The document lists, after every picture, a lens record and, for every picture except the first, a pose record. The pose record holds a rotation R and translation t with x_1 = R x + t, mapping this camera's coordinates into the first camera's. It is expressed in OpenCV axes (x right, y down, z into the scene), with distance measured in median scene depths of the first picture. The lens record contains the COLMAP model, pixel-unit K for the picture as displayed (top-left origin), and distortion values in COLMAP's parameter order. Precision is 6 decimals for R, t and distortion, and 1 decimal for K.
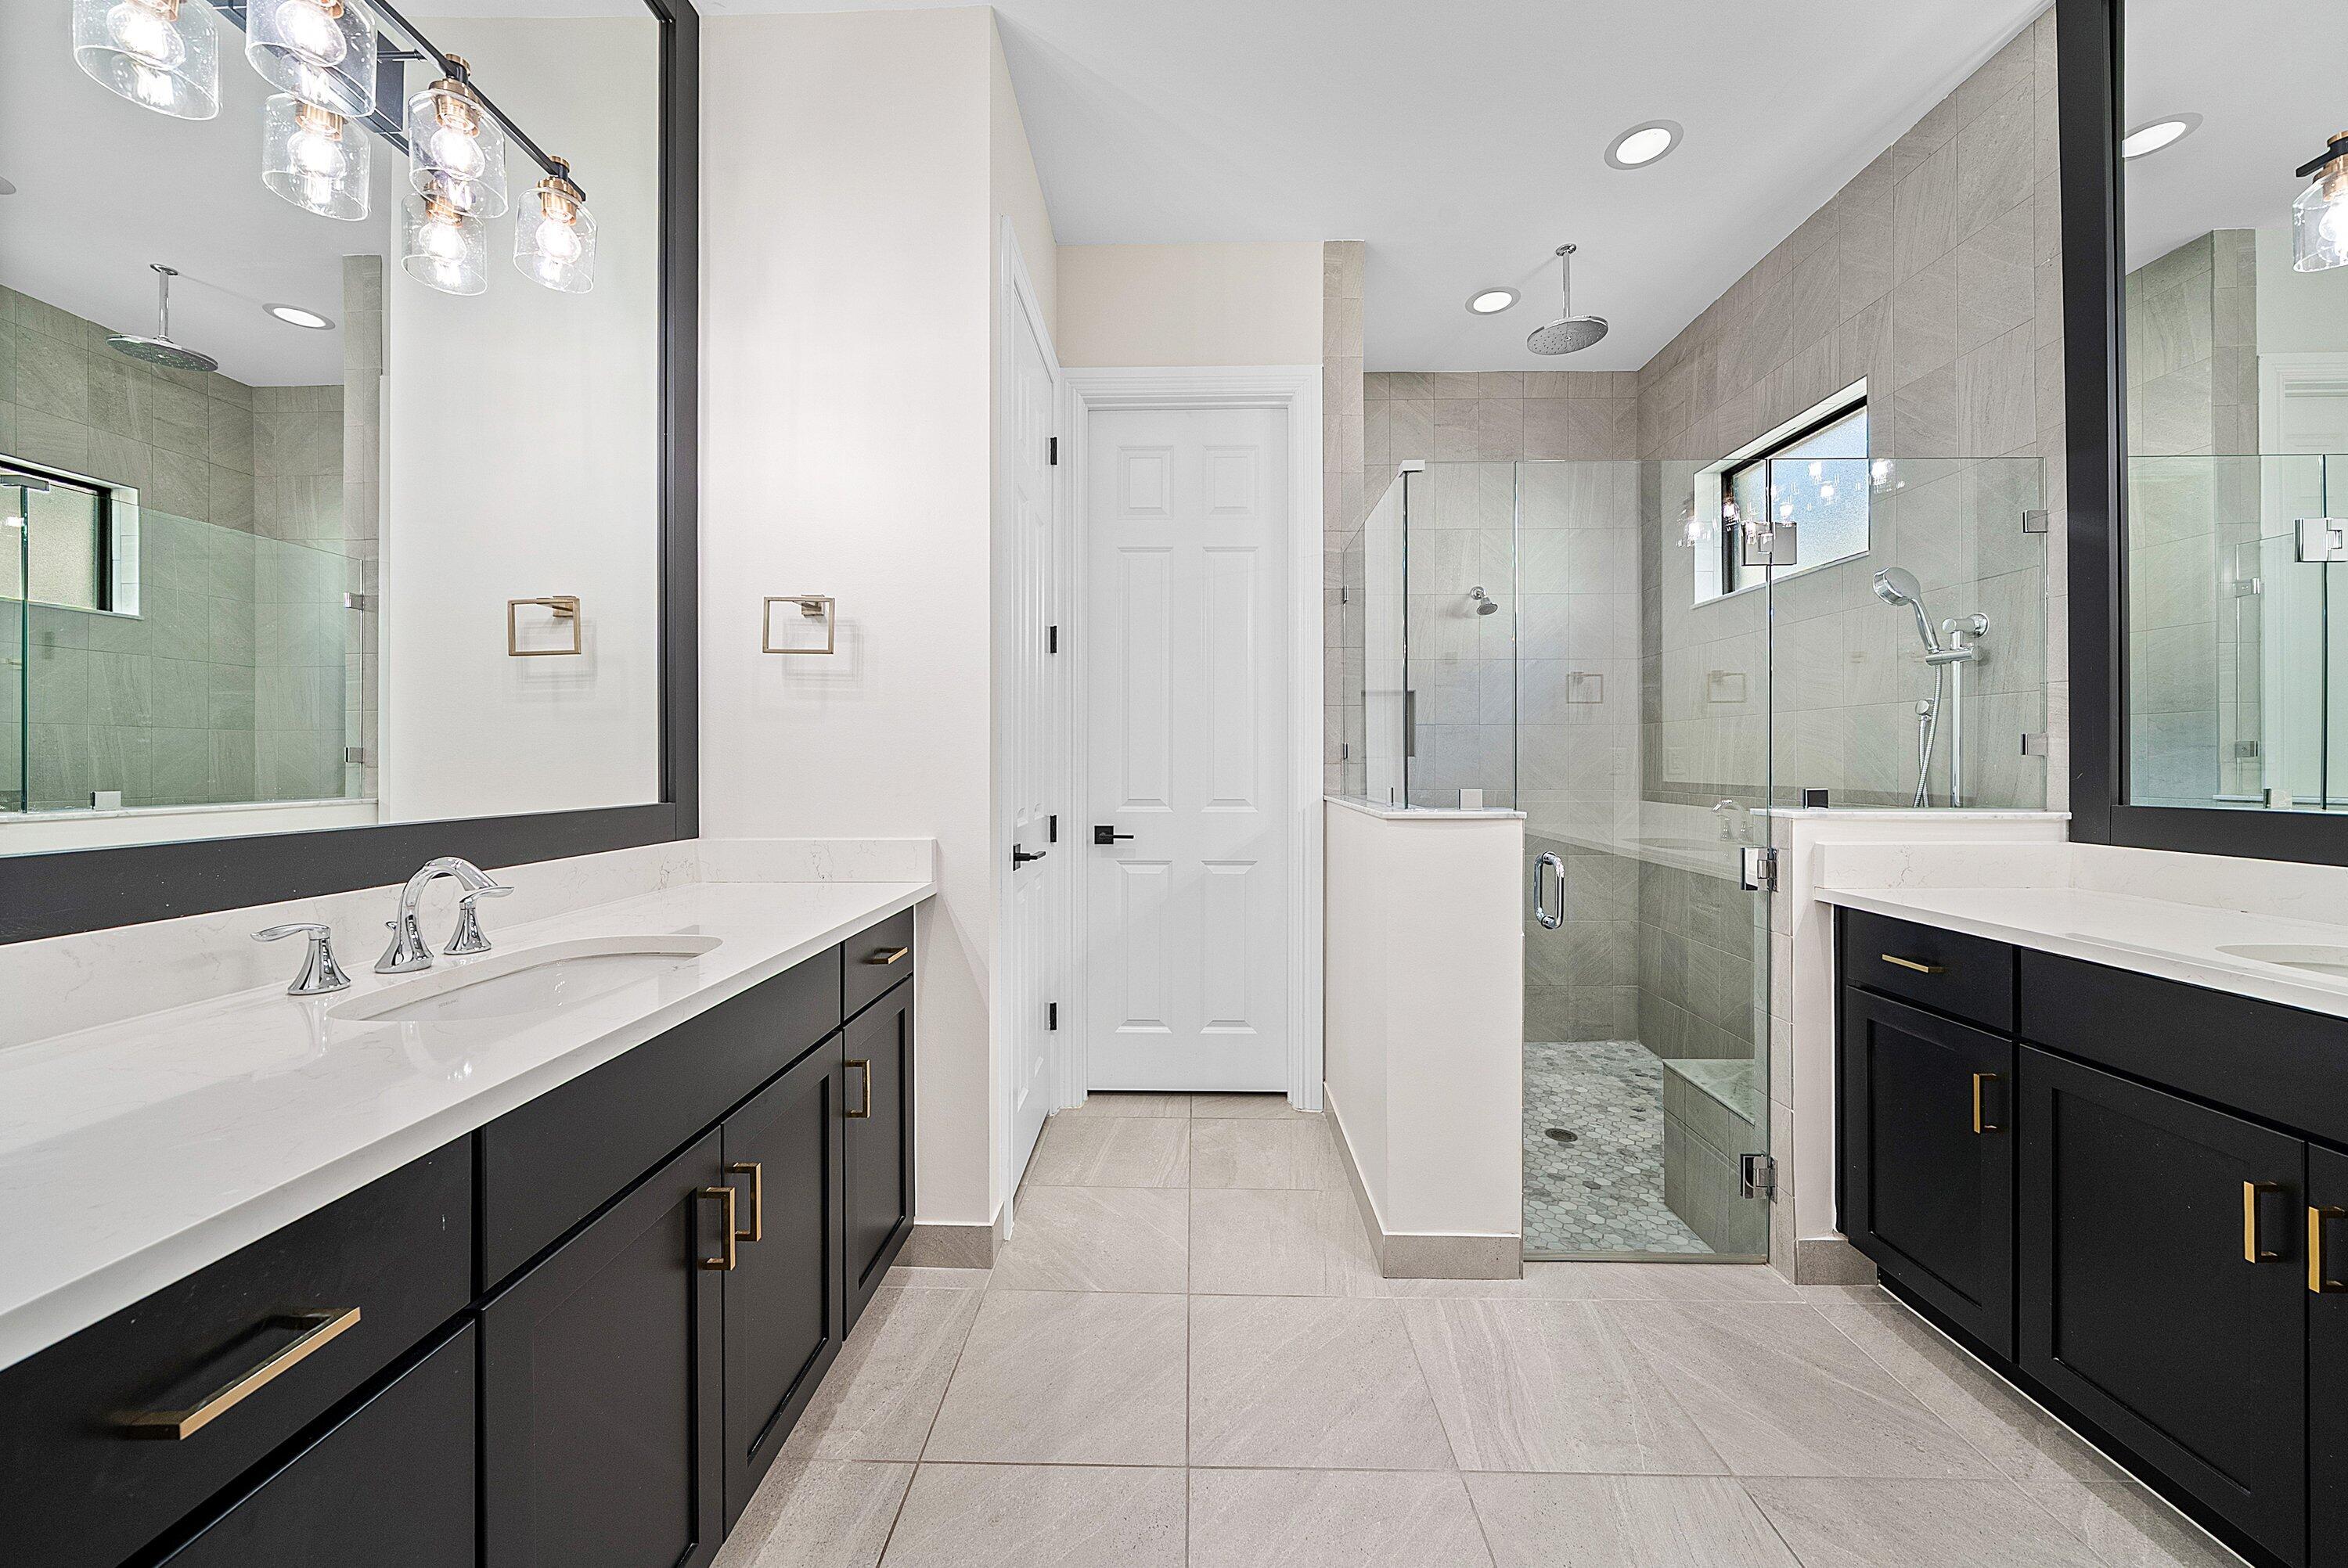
lens RADIAL K [[817.7, 0, 1181.1], [0, 817.7, 756.3], [0, 0, 1]] dist [0.000538, -0.000012]
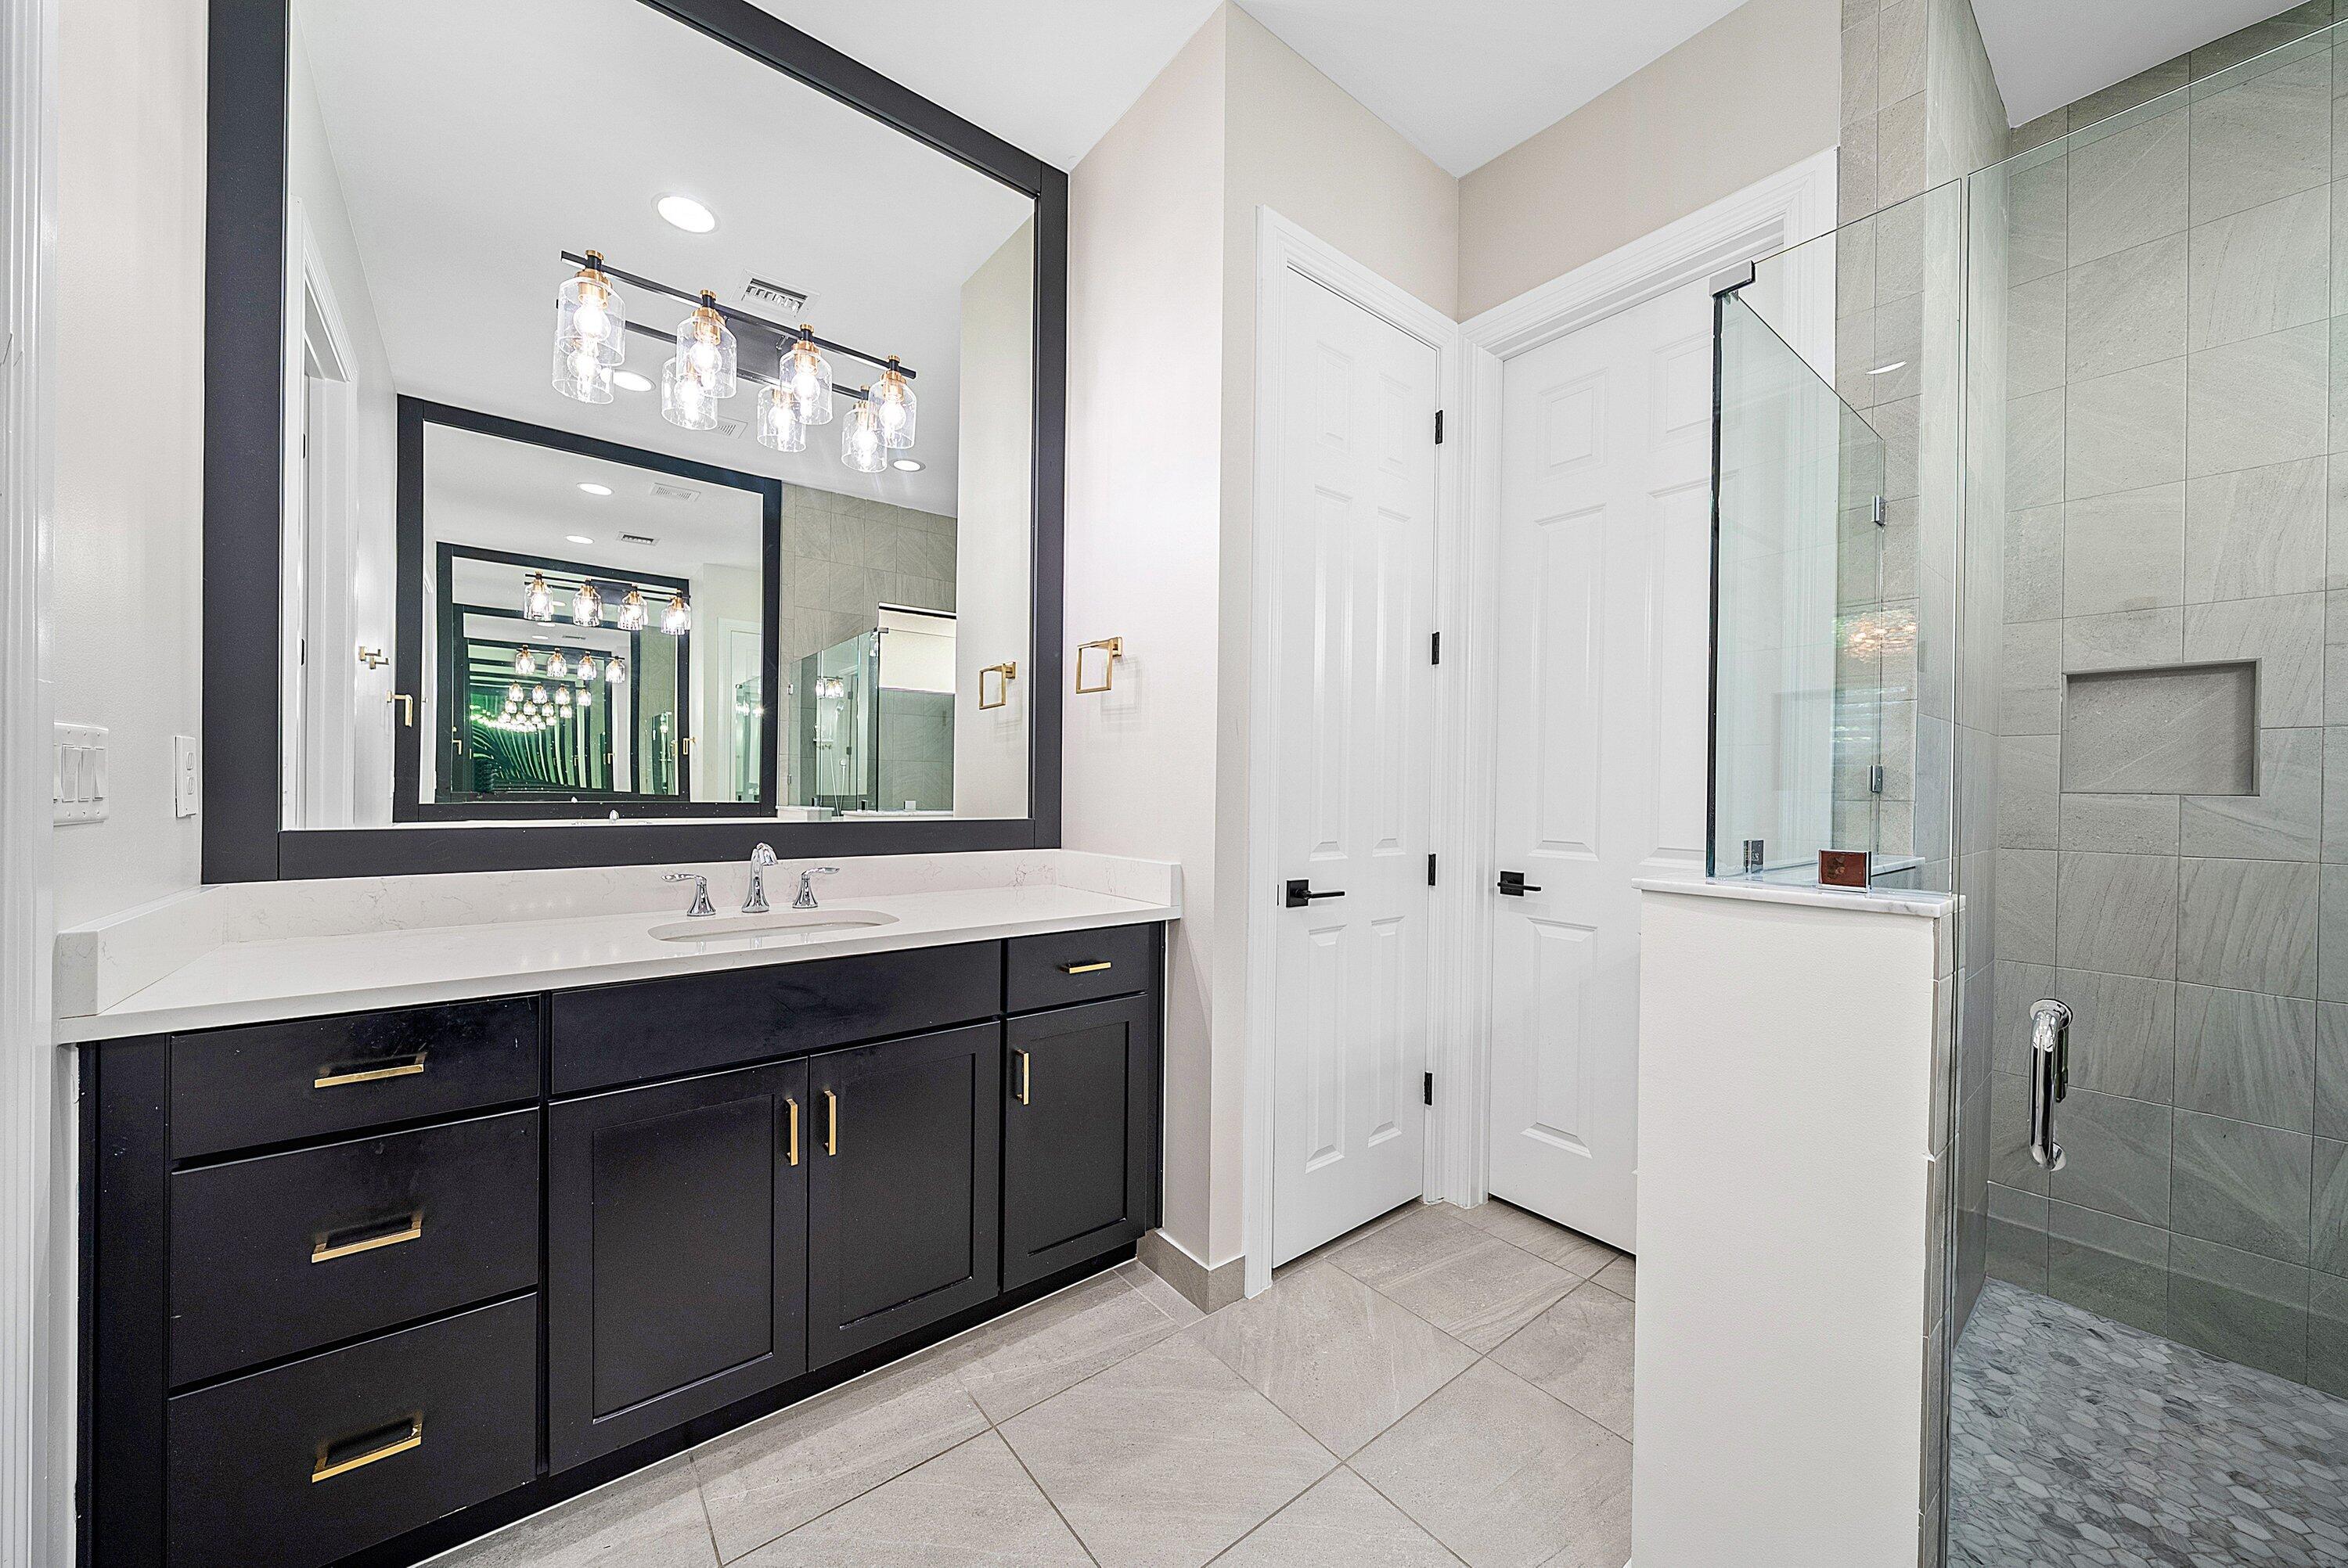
lens RADIAL K [[841.5, 0, 1174.0], [0, 841.5, 784.0], [0, 0, 1]] dist [-0.000624, 0.000040]
pose [[0.644895, 0.008678, -0.764222, 0.469561], [-0.010211, 0.999944, 0.002738, -0.000326], [0.764203, 0.006038, 0.644947, 0.311571]]
